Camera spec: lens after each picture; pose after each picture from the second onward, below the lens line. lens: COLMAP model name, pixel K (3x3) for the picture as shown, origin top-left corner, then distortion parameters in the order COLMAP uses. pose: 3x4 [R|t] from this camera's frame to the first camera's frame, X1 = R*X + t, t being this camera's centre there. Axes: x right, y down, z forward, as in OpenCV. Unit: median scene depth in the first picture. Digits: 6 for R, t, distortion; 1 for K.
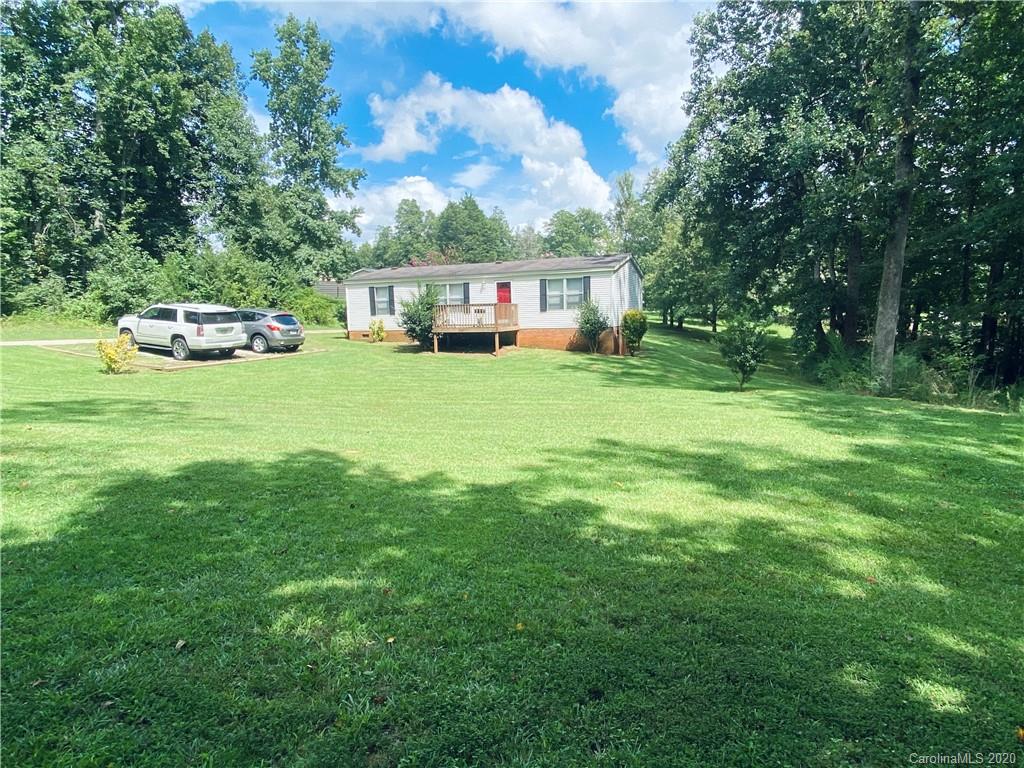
lens RADIAL K [[597.0, 0, 512.0], [0, 597.0, 384.0], [0, 0, 1]] dist [0.054554, -0.000932]
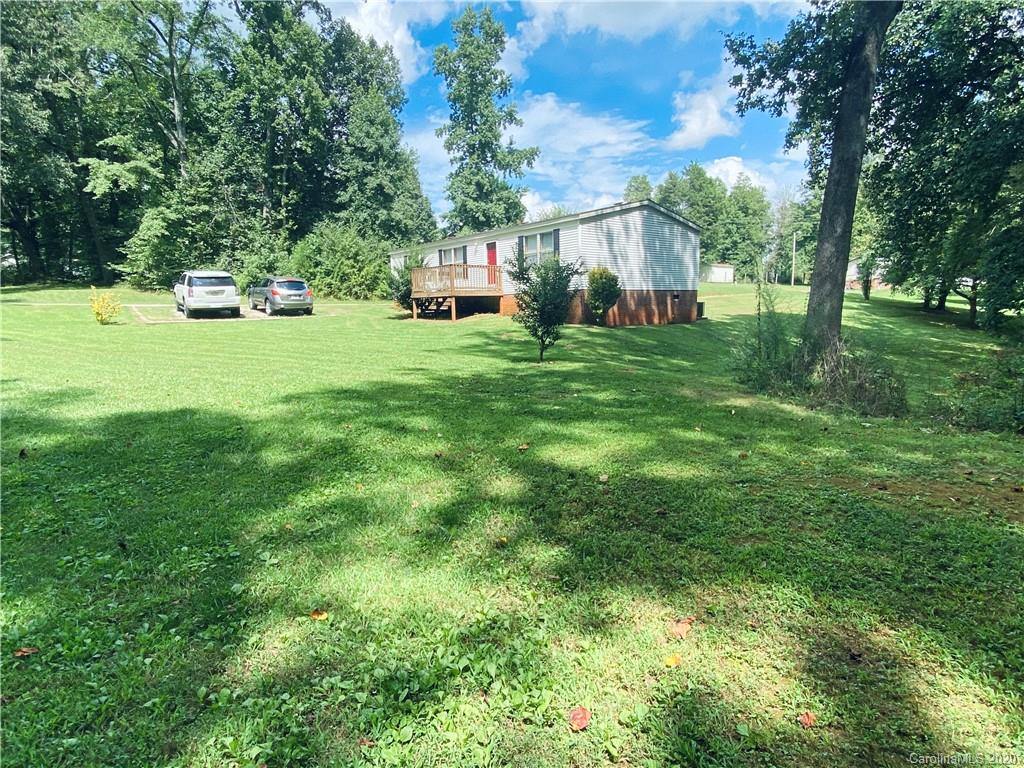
lens RADIAL K [[597.0, 0, 512.0], [0, 597.0, 384.0], [0, 0, 1]] dist [0.054554, -0.000932]
pose [[0.881224, 0.063968, -0.468350, 0.389880], [-0.055406, 0.997949, 0.032053, 0.010398], [0.469440, -0.002296, 0.882961, 0.187737]]
